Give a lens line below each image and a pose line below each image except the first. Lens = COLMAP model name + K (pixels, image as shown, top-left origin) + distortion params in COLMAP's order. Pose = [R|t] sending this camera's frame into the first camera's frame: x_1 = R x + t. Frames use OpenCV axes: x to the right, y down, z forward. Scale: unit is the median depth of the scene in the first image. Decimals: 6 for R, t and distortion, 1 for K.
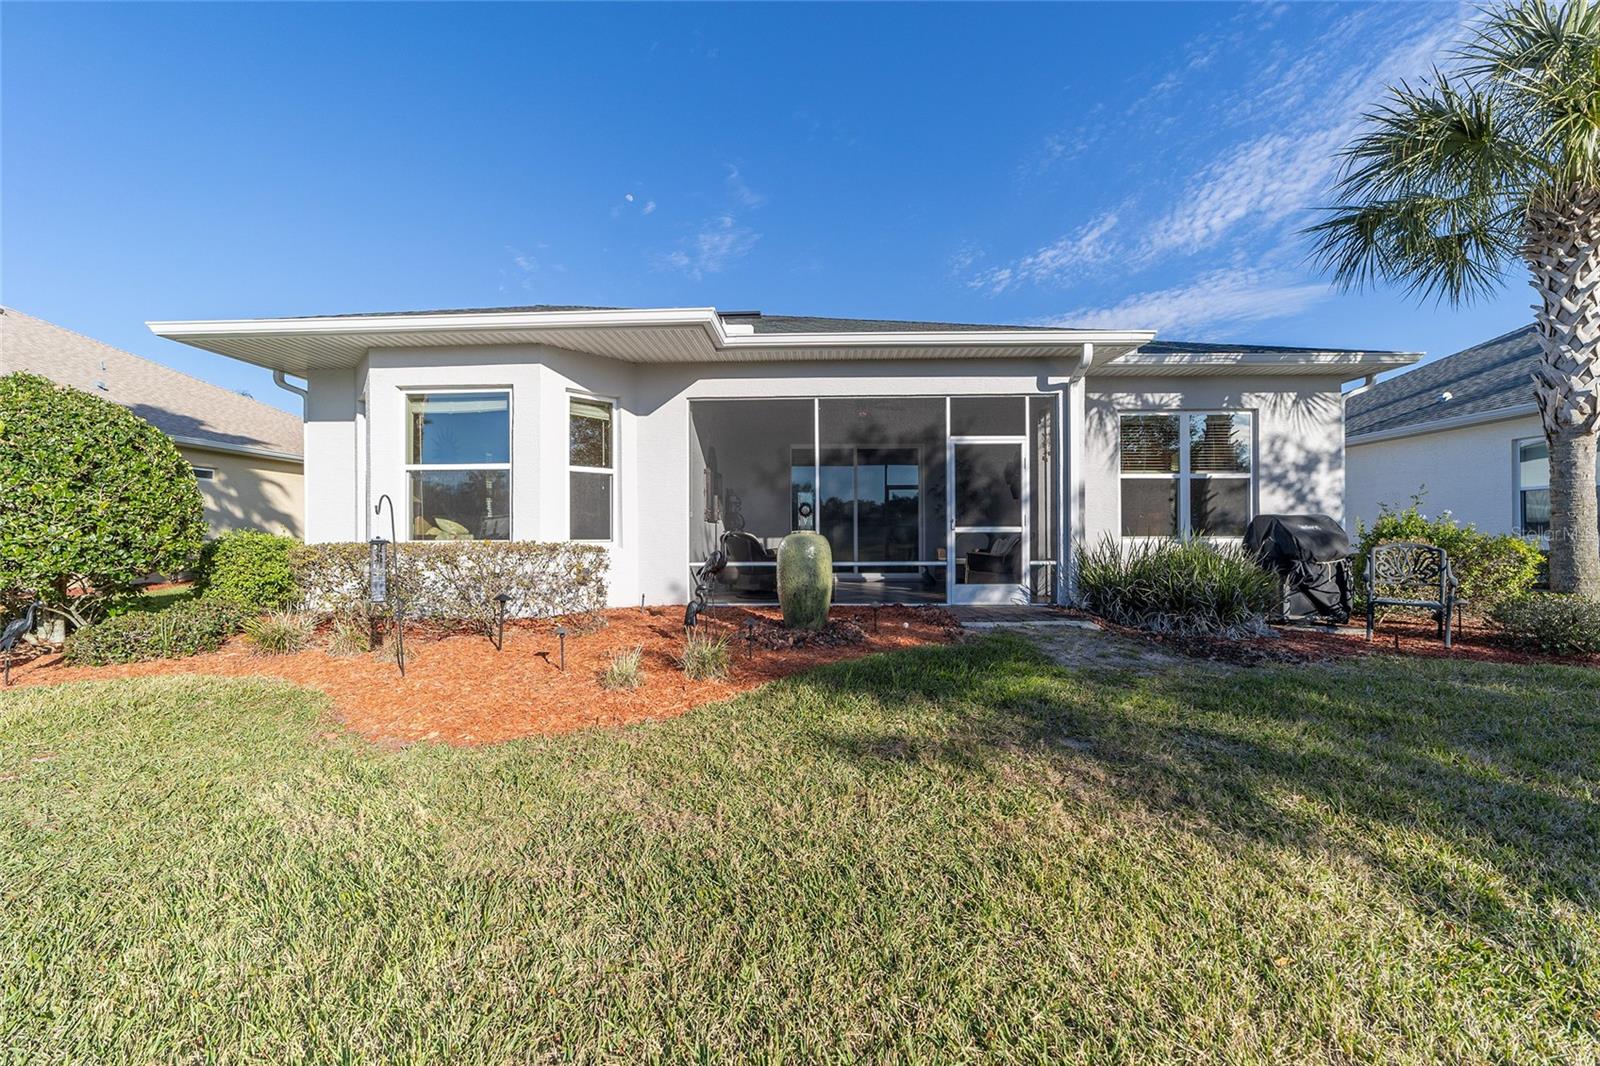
lens RADIAL K [[608.6, 0, 801.0], [0, 608.6, 533.0], [0, 0, 1]] dist [-0.009734, 0.005116]
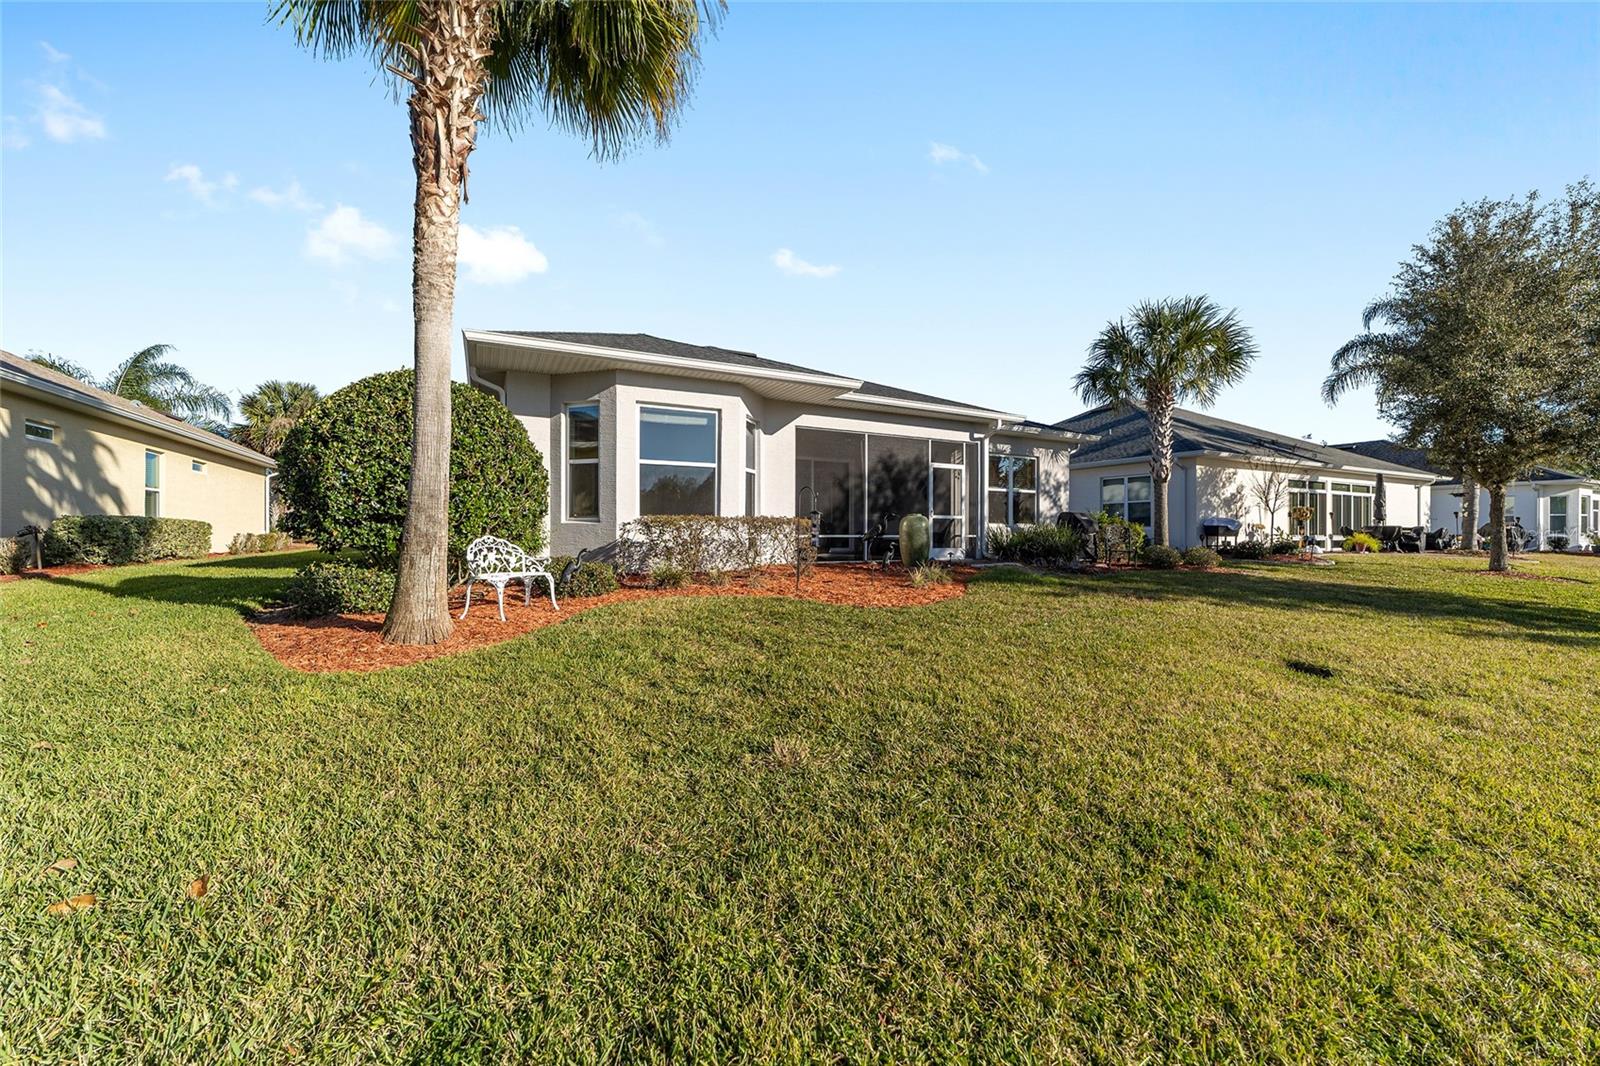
lens RADIAL K [[608.6, 0, 801.0], [0, 608.6, 533.0], [0, 0, 1]] dist [-0.009734, 0.005116]
pose [[0.867804, 0.006644, 0.496862, -0.922397], [-0.009909, 0.999943, 0.003934, 0.038053], [-0.496807, -0.008337, 0.867821, -0.313901]]
